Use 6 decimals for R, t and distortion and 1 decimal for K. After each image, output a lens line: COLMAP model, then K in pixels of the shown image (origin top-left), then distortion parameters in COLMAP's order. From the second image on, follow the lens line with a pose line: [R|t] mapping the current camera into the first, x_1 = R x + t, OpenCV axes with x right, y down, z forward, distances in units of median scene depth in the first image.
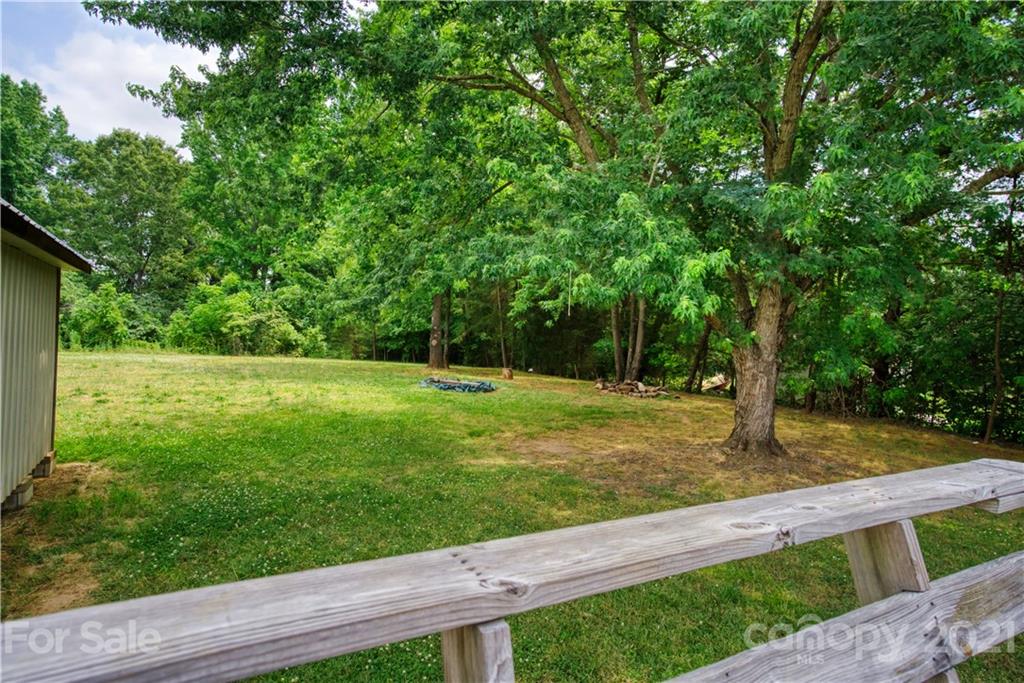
lens RADIAL K [[584.2, 0, 505.8], [0, 584.2, 340.4], [0, 0, 1]] dist [-0.069571, 0.053167]
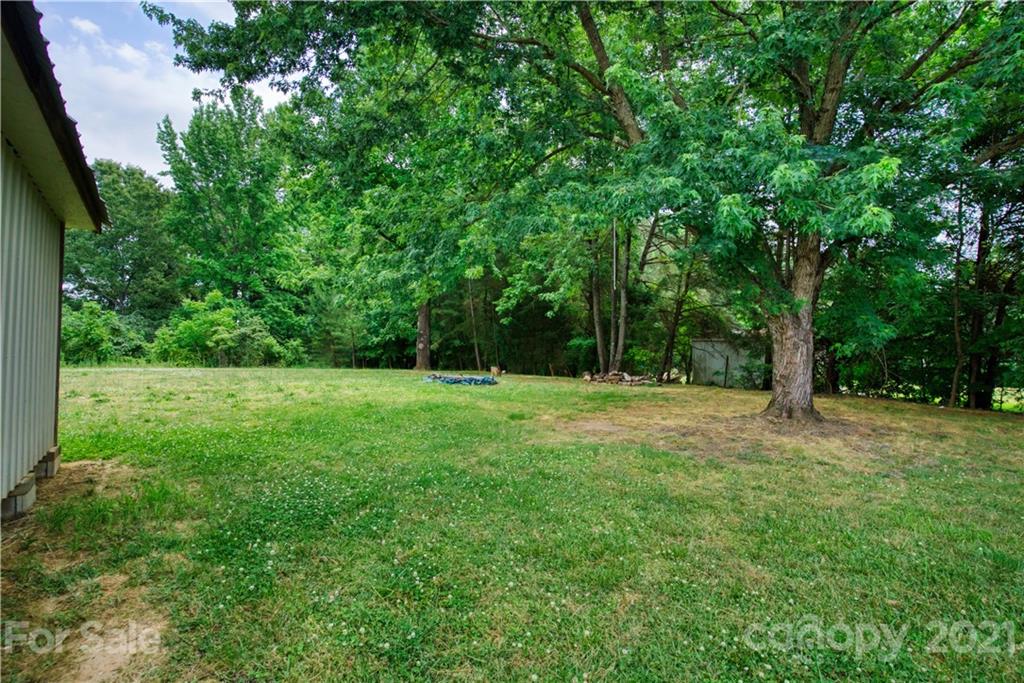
lens RADIAL K [[510.8, 0, 506.7], [0, 510.8, 338.9], [0, 0, 1]] dist [-0.081505, 0.038448]
pose [[0.994455, -0.029574, 0.100917, -0.046336], [0.032588, 0.999067, -0.028345, 0.017016], [-0.099984, 0.031476, 0.994491, 0.049762]]
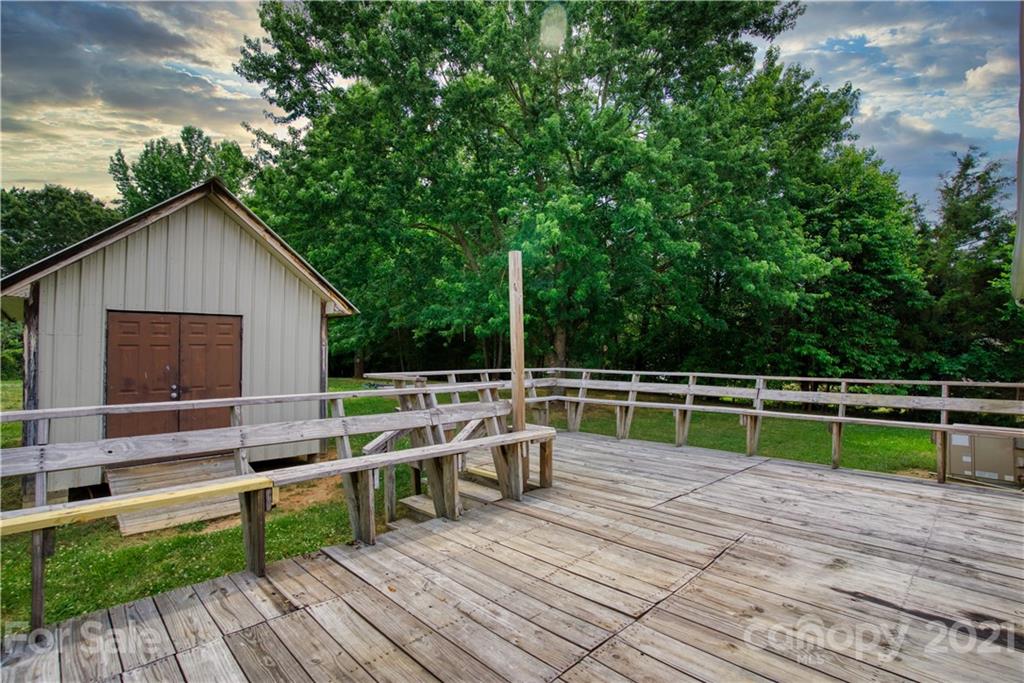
lens RADIAL K [[510.8, 0, 506.7], [0, 510.8, 338.9], [0, 0, 1]] dist [-0.081505, 0.038448]
pose [[0.971548, -0.031371, 0.234757, -0.045750], [0.039553, 0.998760, -0.030226, 0.002088], [-0.233517, 0.038651, 0.971584, -0.207072]]
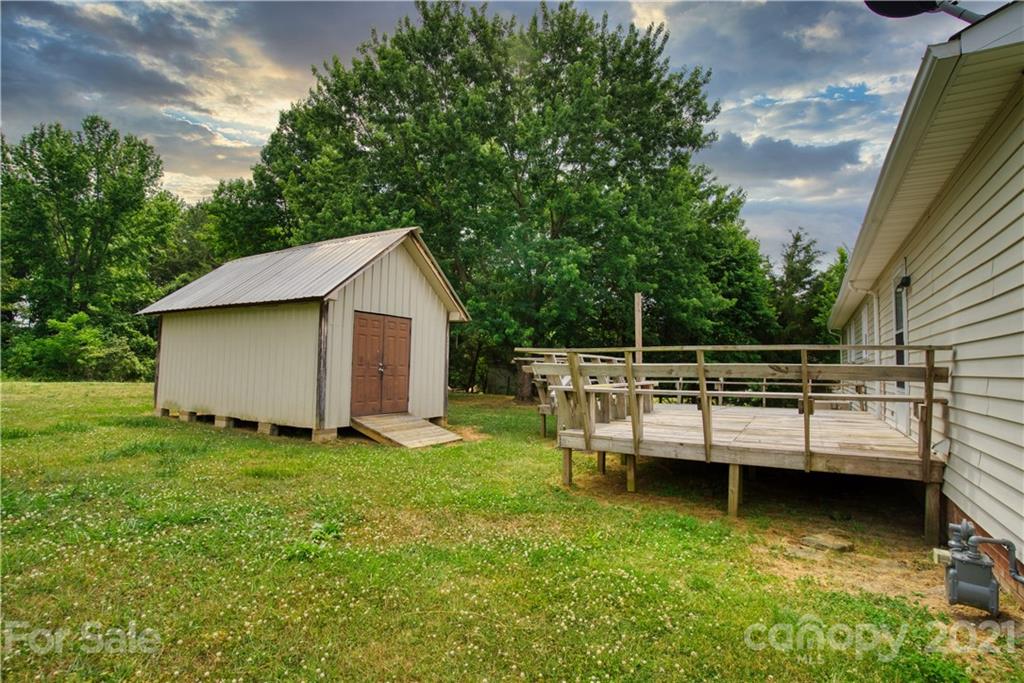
lens RADIAL K [[510.8, 0, 506.7], [0, 510.8, 338.9], [0, 0, 1]] dist [-0.081505, 0.038448]
pose [[0.880665, 0.010025, 0.473633, -0.212552], [0.021080, 0.997957, -0.060320, 0.015107], [-0.473270, 0.063106, 0.878654, -0.284099]]
